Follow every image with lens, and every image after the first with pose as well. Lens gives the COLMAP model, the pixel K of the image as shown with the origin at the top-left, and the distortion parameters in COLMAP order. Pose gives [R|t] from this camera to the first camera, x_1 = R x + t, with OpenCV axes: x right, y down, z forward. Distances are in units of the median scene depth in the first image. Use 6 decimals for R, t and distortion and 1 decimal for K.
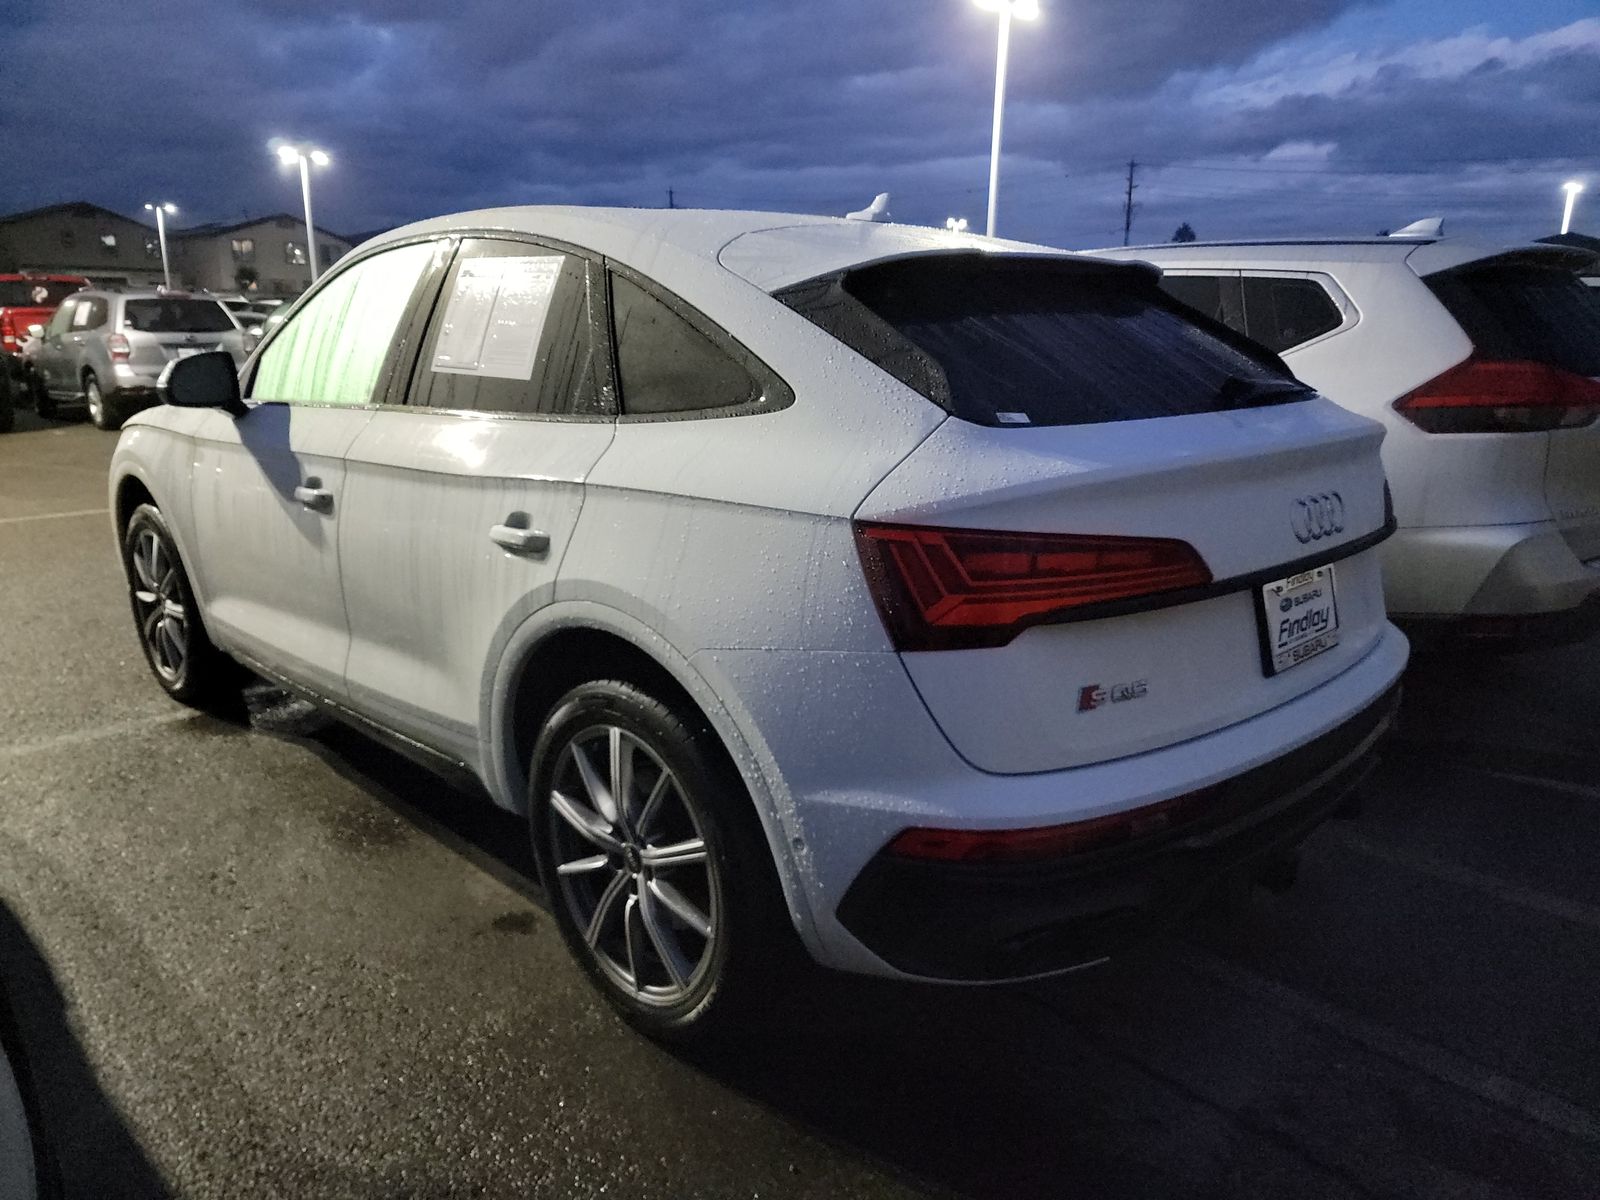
lens RADIAL K [[1147.8, 0, 801.0], [0, 1147.8, 606.6], [0, 0, 1]] dist [0.047489, -0.041997]
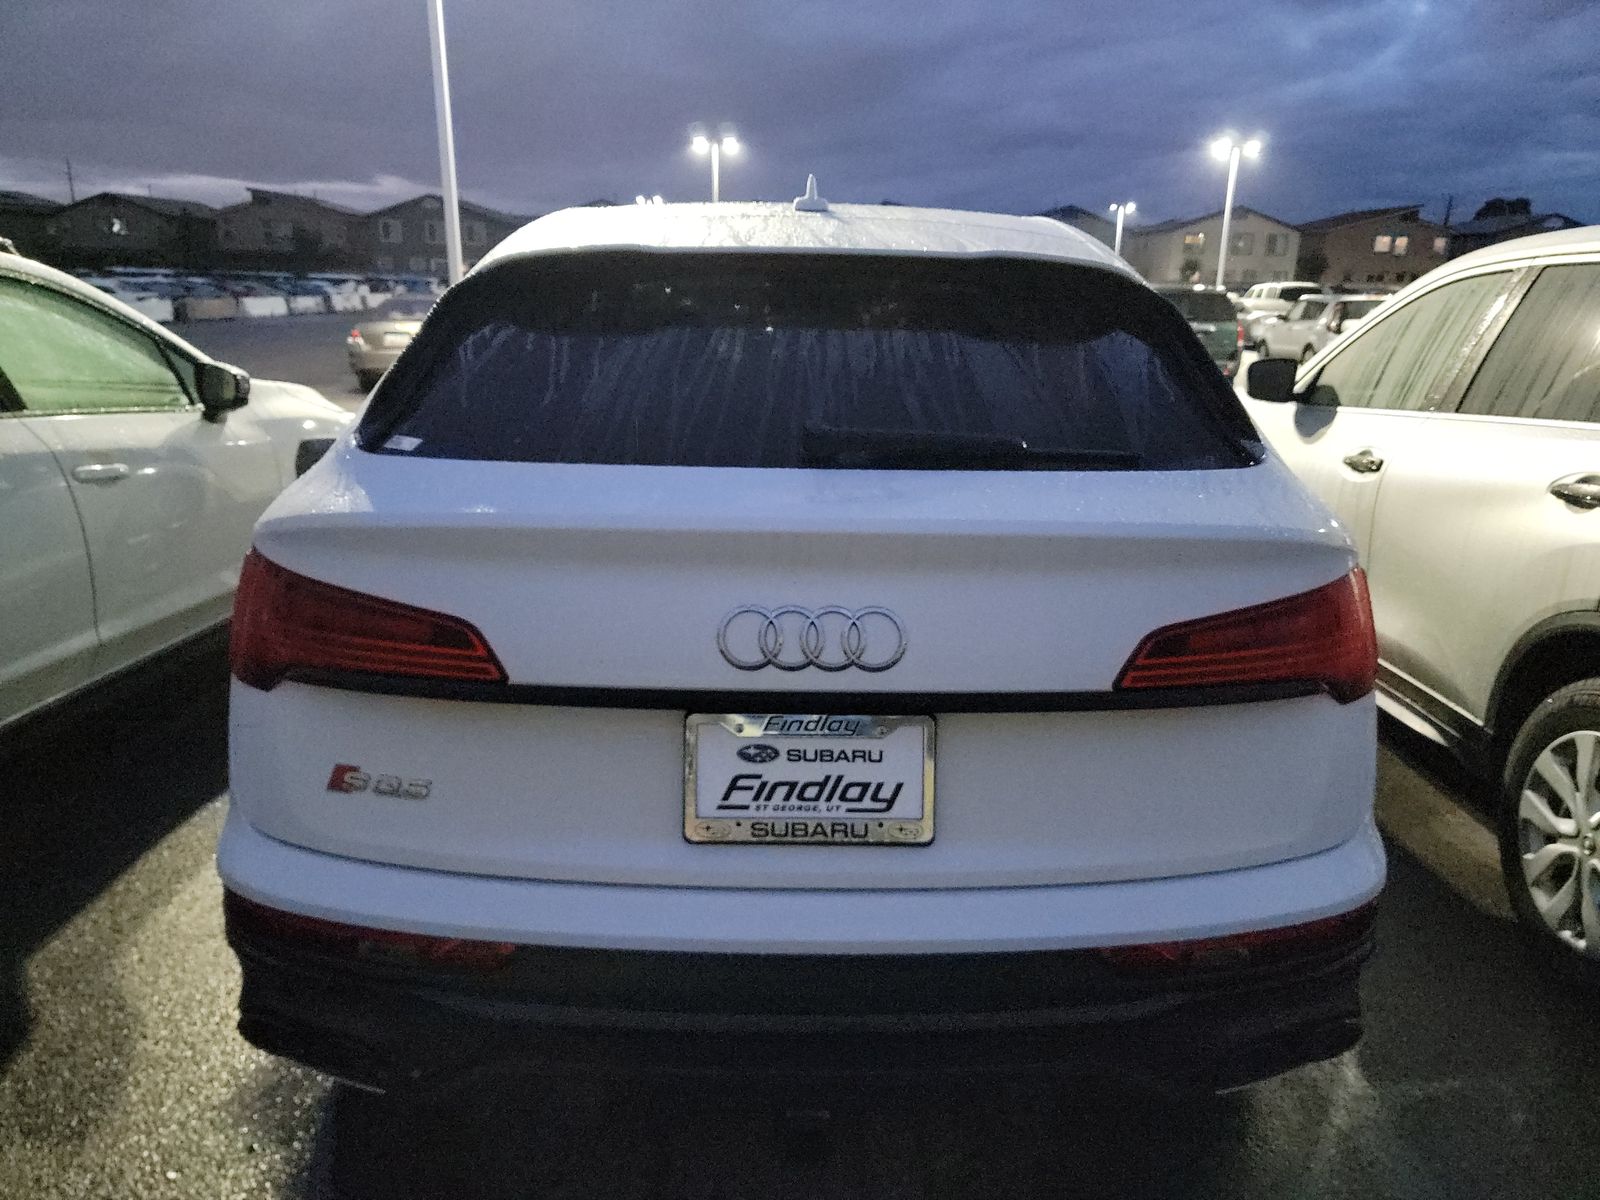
lens RADIAL K [[1147.8, 0, 807.6], [0, 1147.8, 601.2], [0, 0, 1]] dist [0.047489, -0.041997]
pose [[0.709317, 0.182132, -0.680954, 0.862013], [-0.179164, 0.980900, 0.075731, -0.143071], [0.681740, 0.068285, 0.728400, 0.498589]]
